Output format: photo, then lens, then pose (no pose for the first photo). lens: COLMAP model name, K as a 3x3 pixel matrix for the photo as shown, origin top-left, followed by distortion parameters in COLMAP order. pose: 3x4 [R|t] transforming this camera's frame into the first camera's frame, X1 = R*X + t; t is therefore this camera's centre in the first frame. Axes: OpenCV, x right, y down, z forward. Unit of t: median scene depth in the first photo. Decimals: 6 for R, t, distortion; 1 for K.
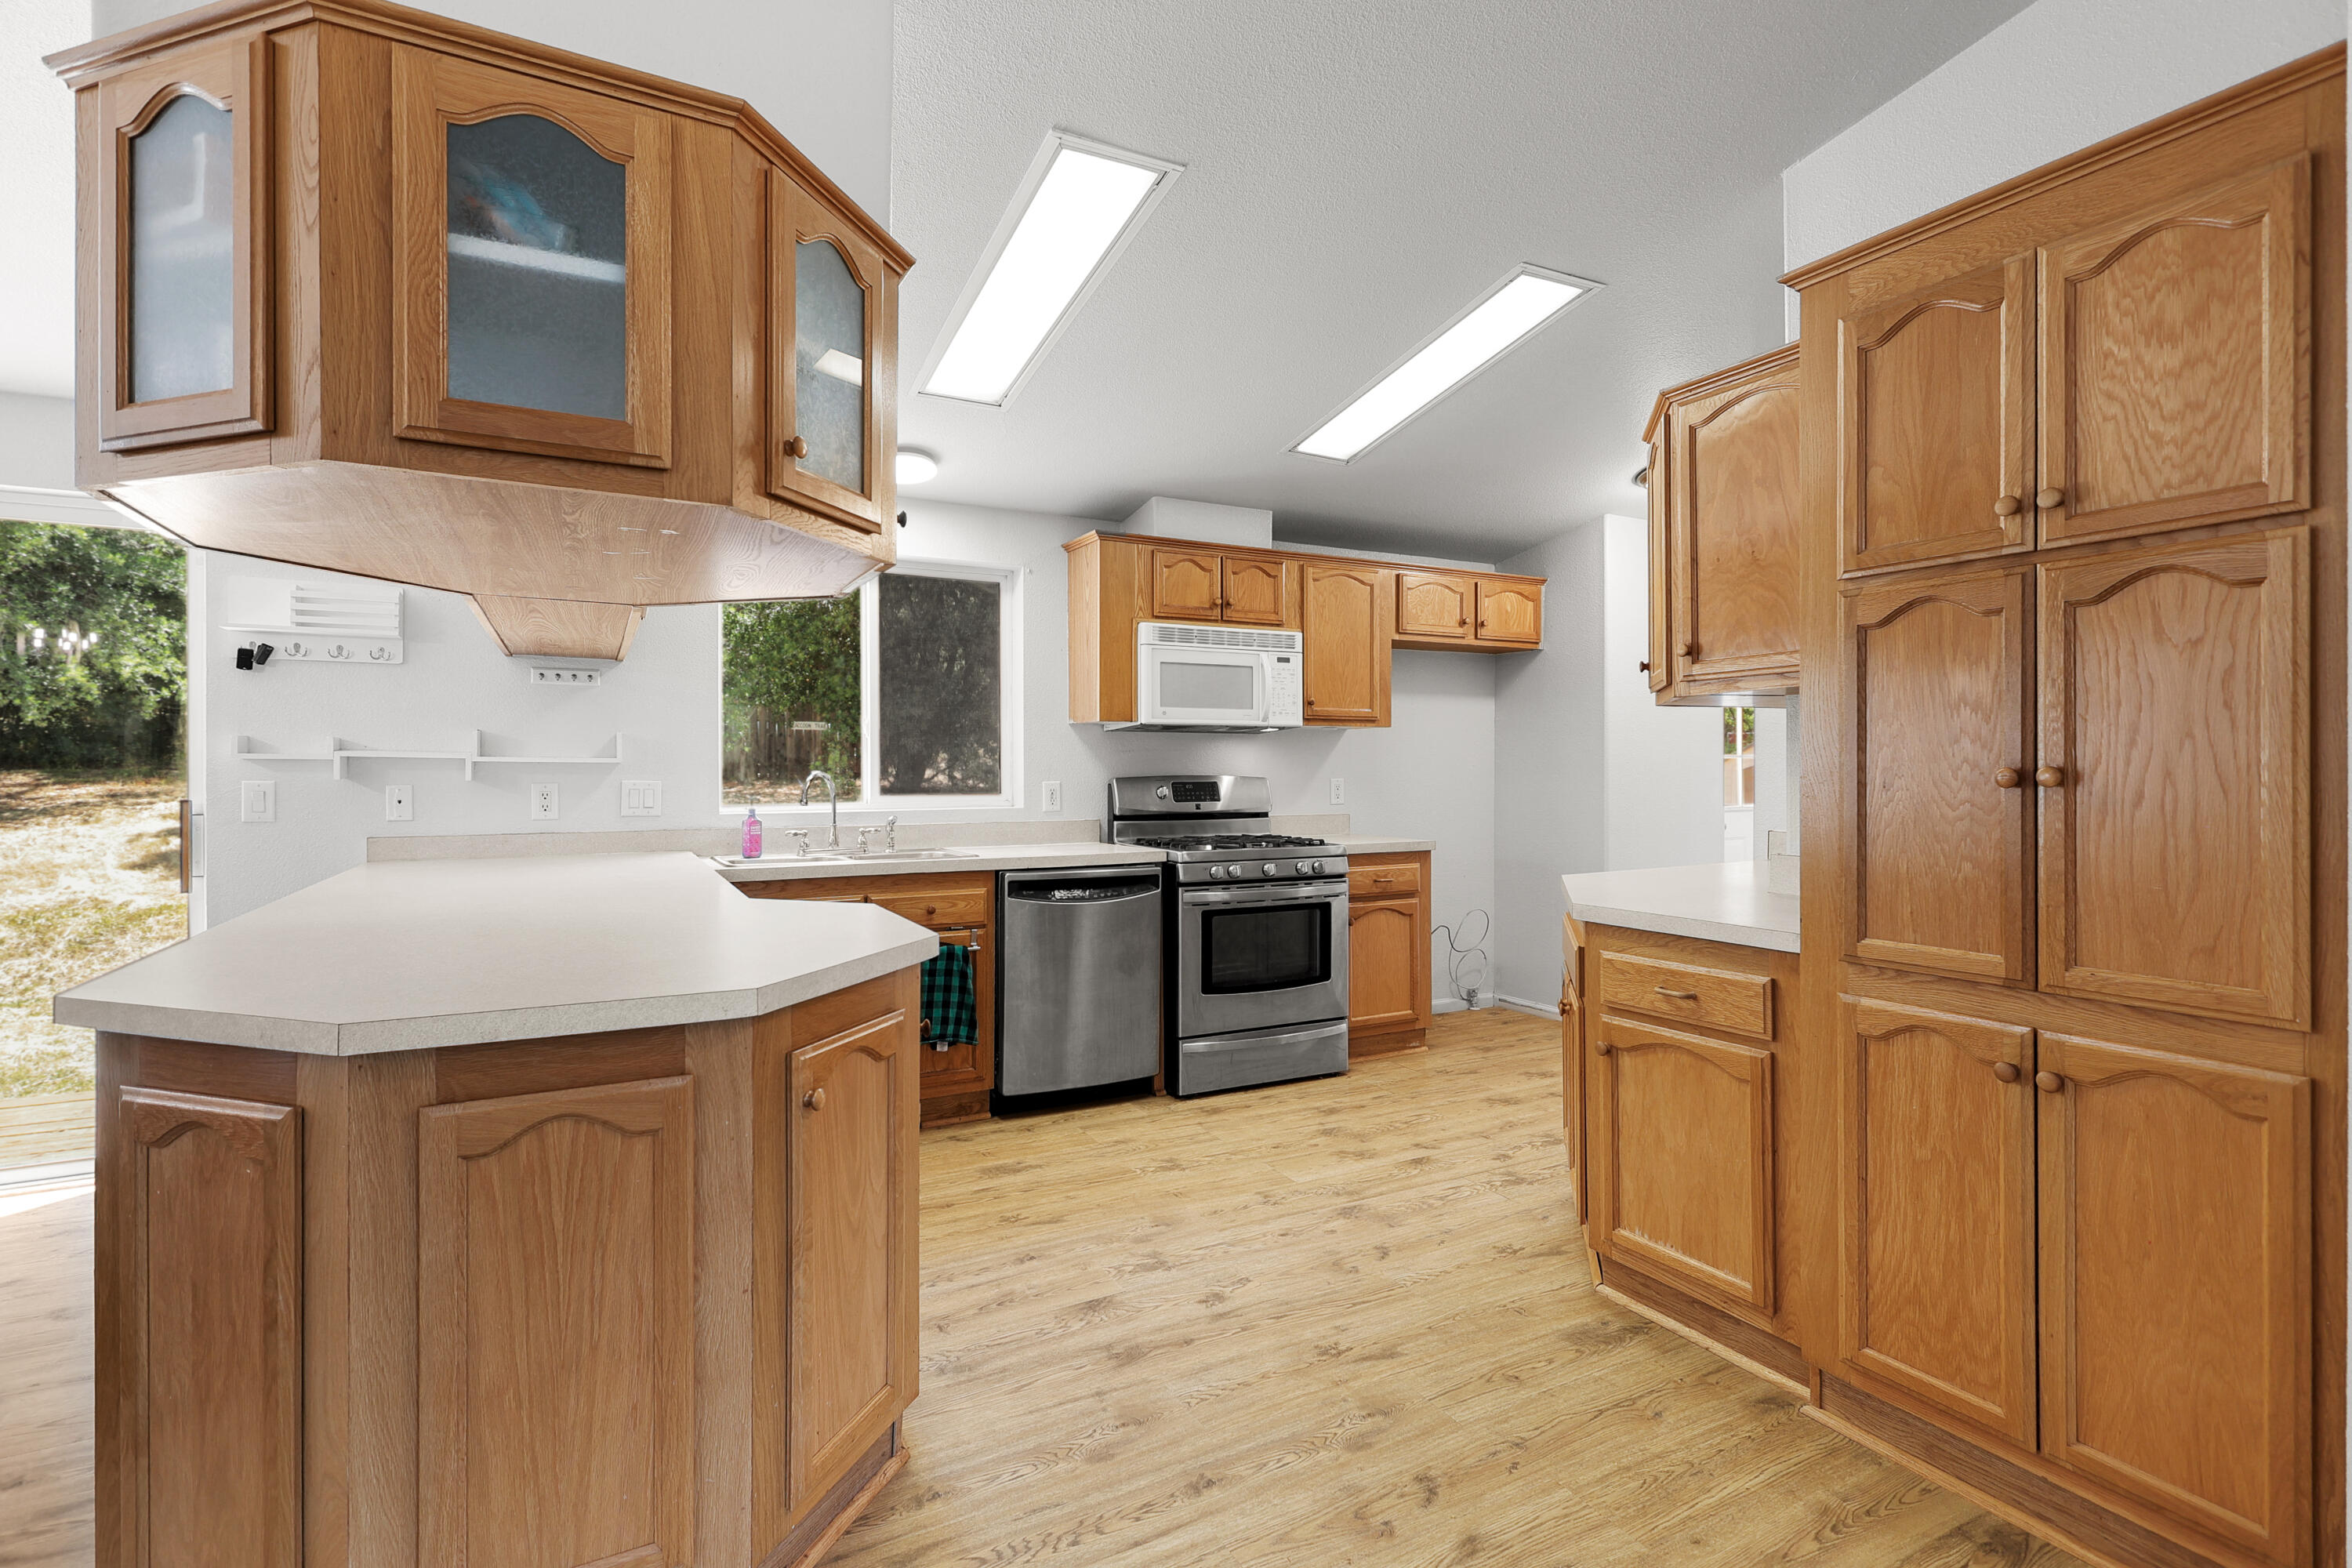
lens RADIAL K [[1096.8, 0, 1176.0], [0, 1096.8, 784.0], [0, 0, 1]] dist [-0.001021, -0.000043]
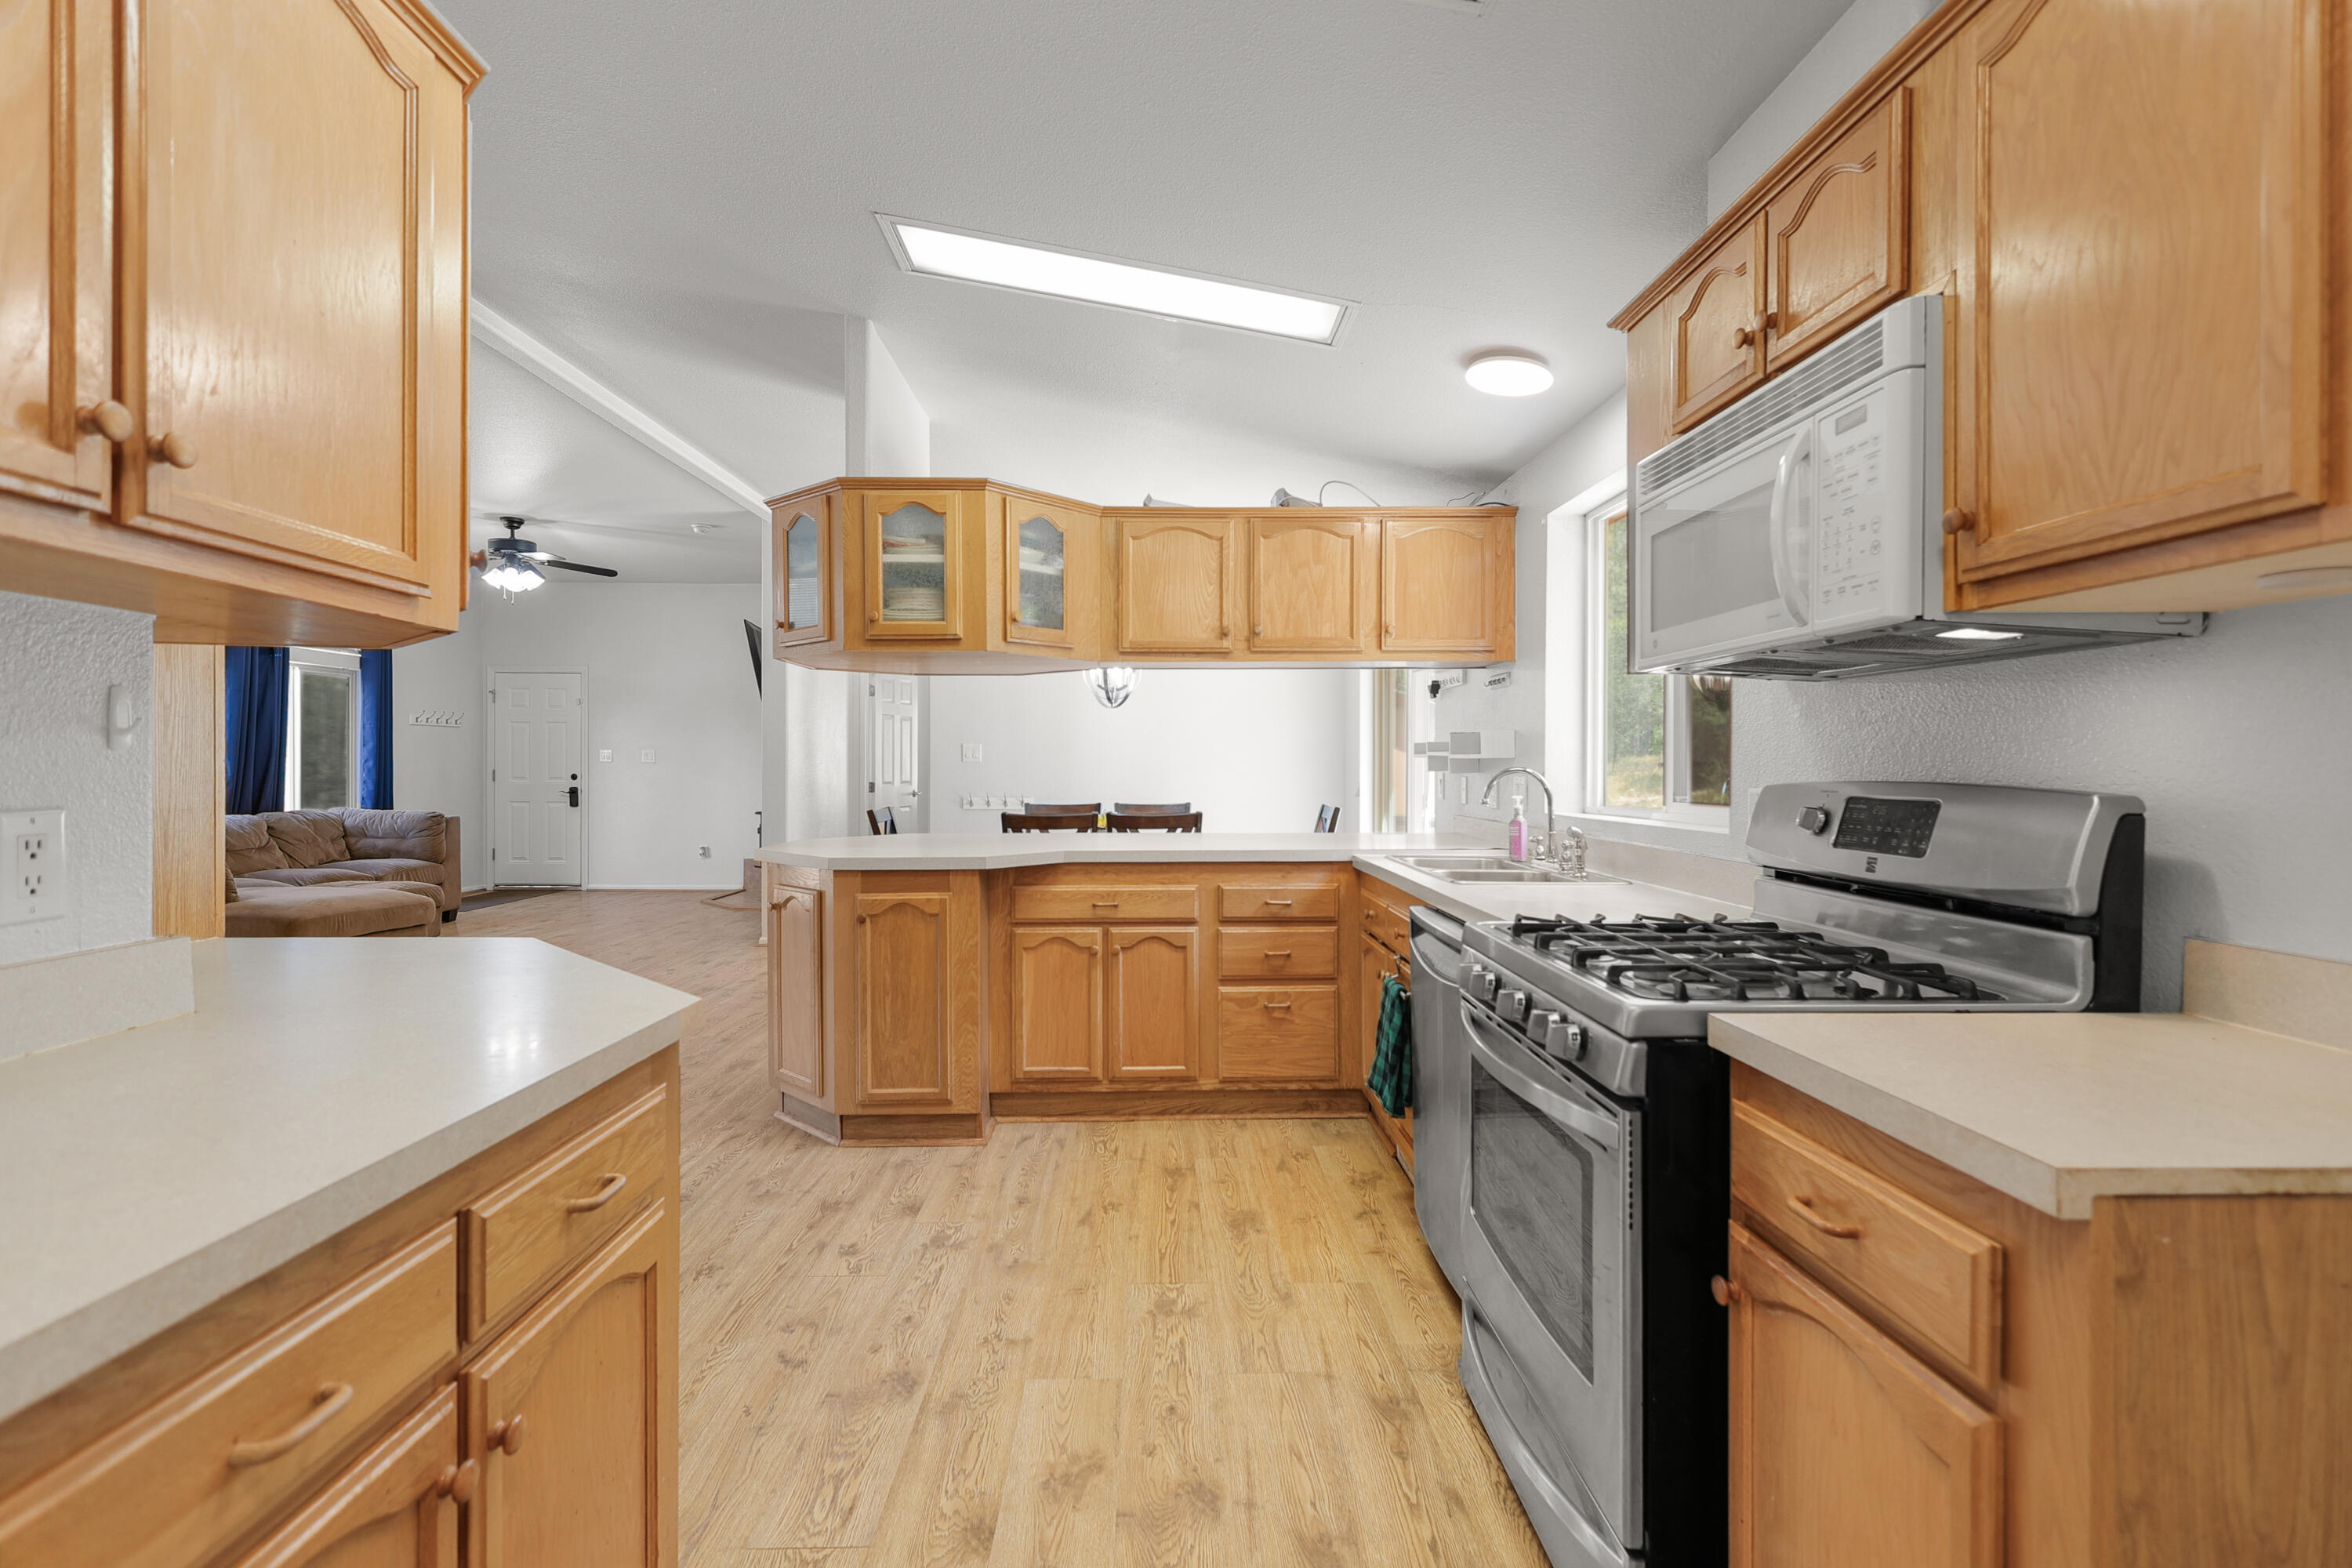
lens RADIAL K [[1094.3, 0, 1176.5], [0, 1094.3, 772.1], [0, 0, 1]] dist [0.001282, 0.000220]
pose [[-0.446673, 0.003866, -0.894689, 0.653617], [-0.014415, 0.999830, 0.011518, -0.017433], [0.894581, 0.018042, -0.446541, 1.343128]]
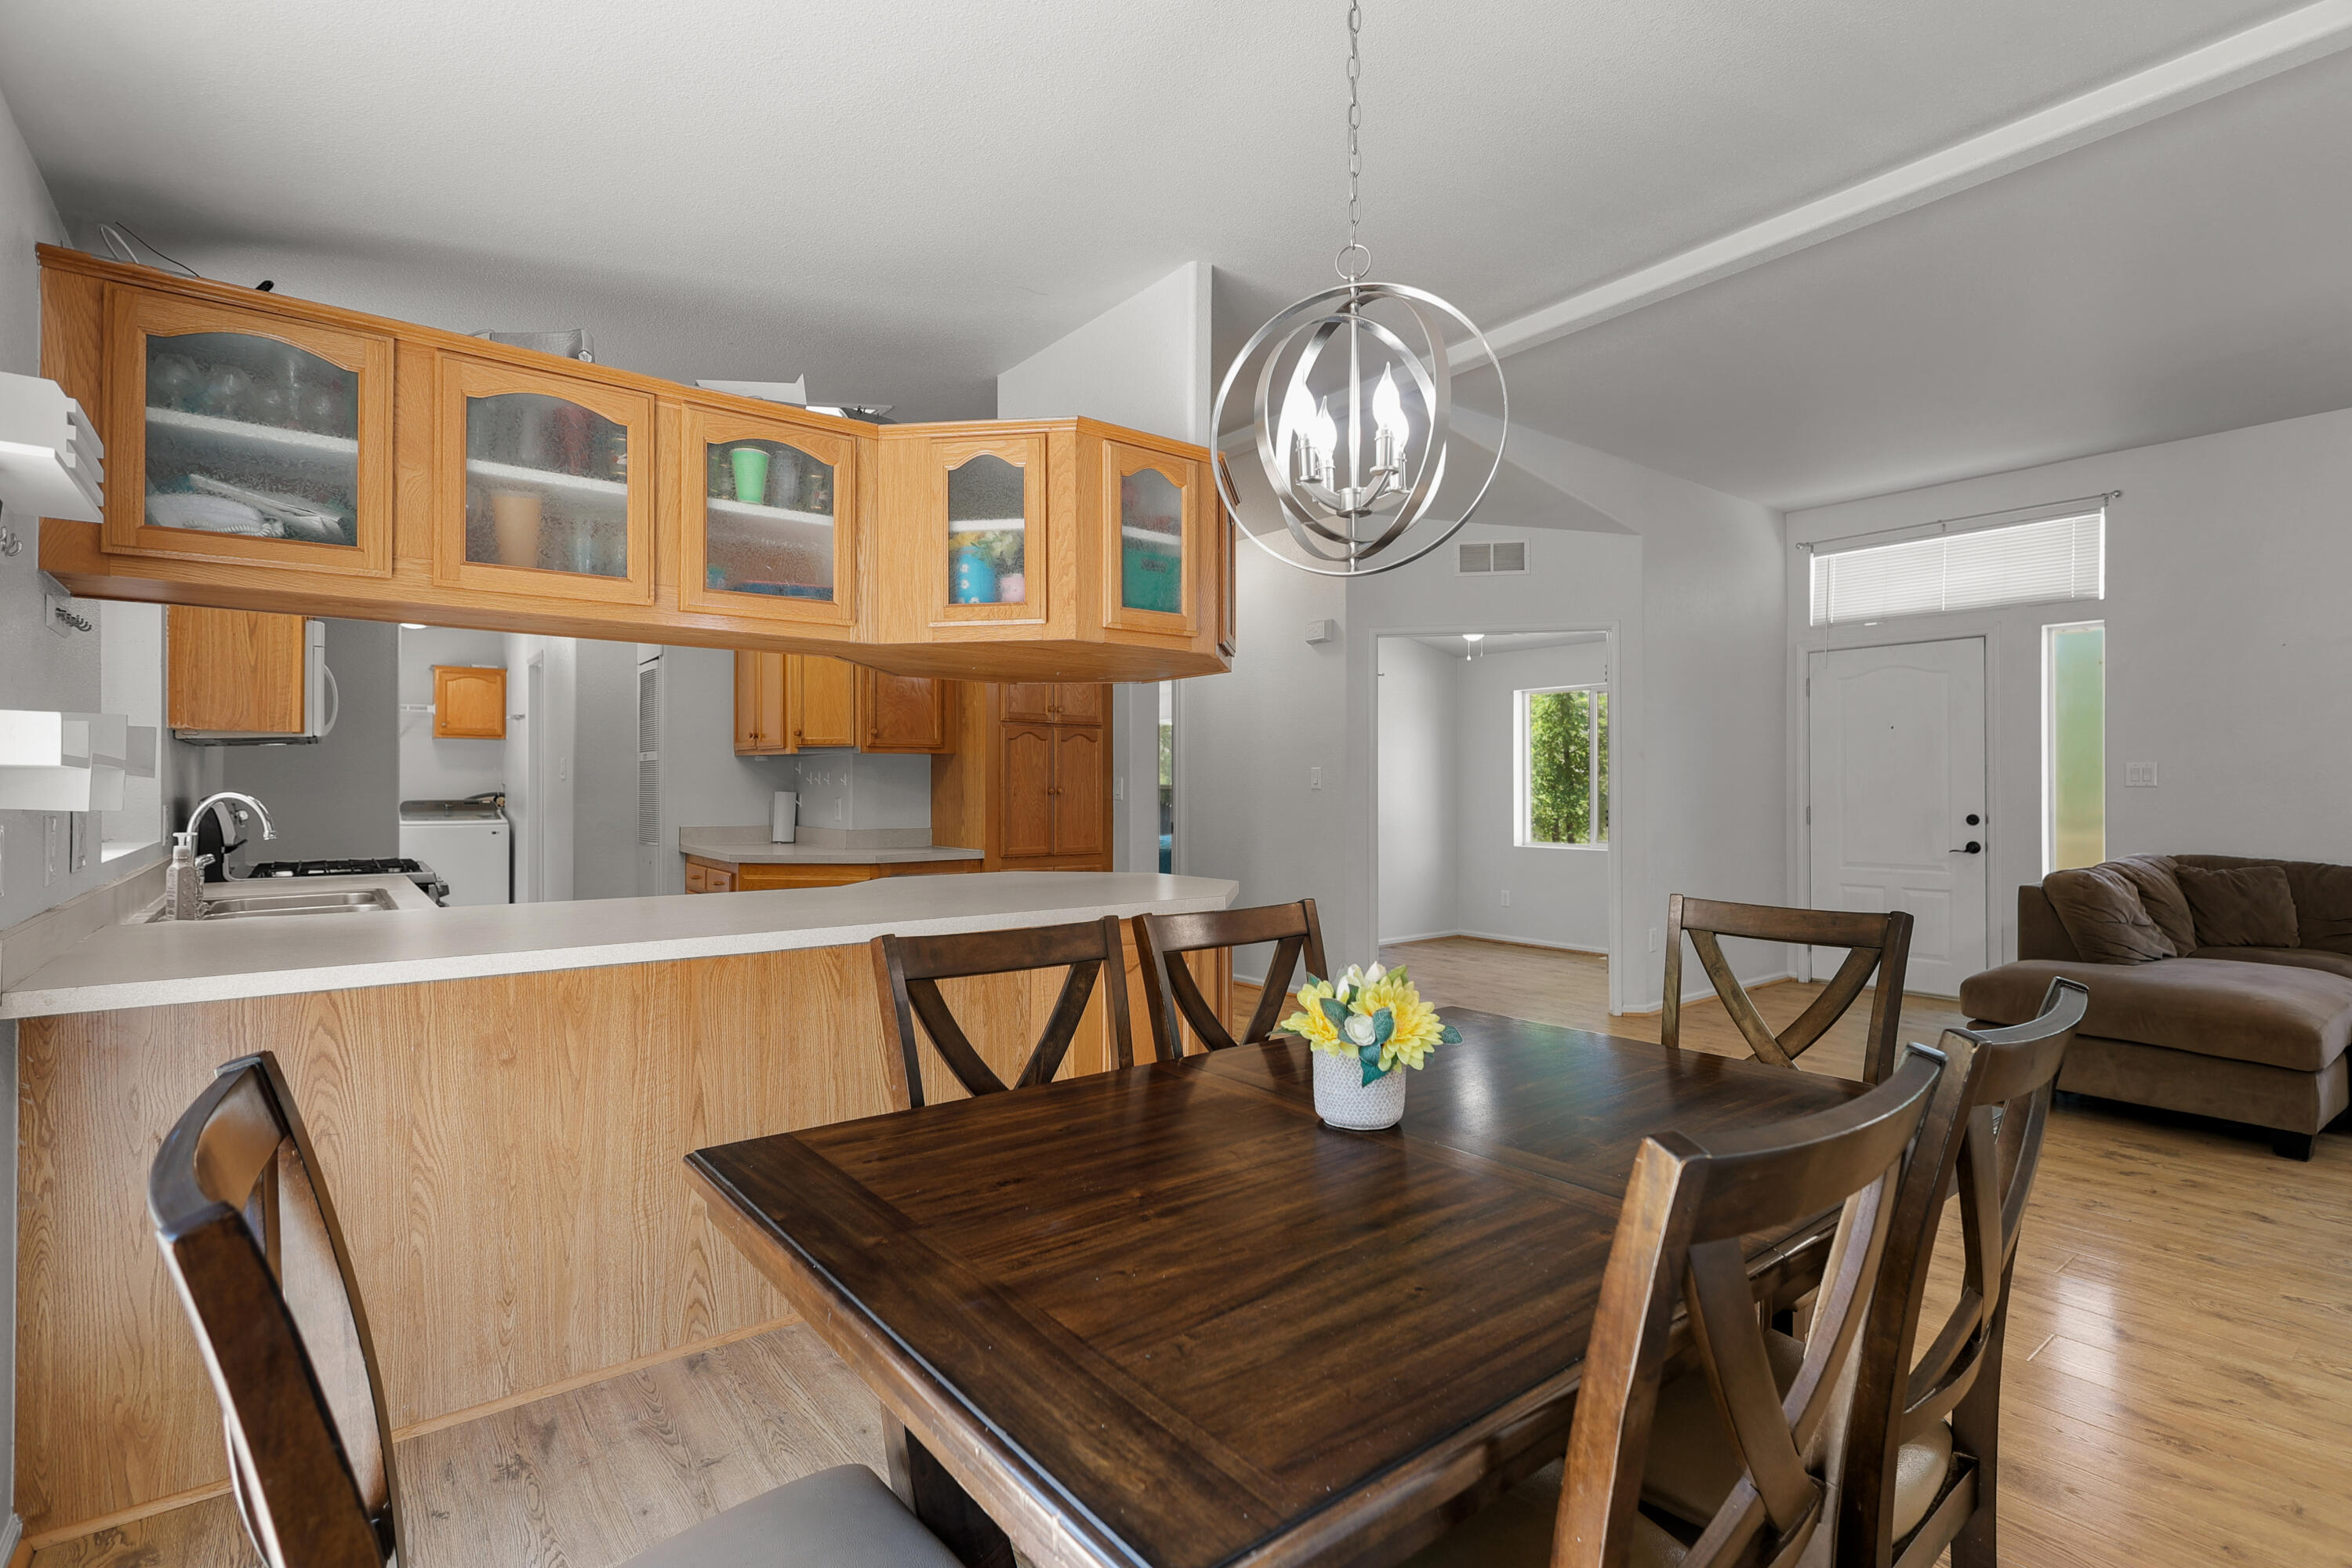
lens RADIAL K [[1096.8, 0, 1176.0], [0, 1096.8, 784.0], [0, 0, 1]] dist [-0.001021, -0.000043]
pose [[-0.163265, 0.005222, 0.986568, -1.330091], [0.014315, 0.999893, -0.002924, -0.006391], [-0.986478, 0.013646, -0.163322, 0.609758]]
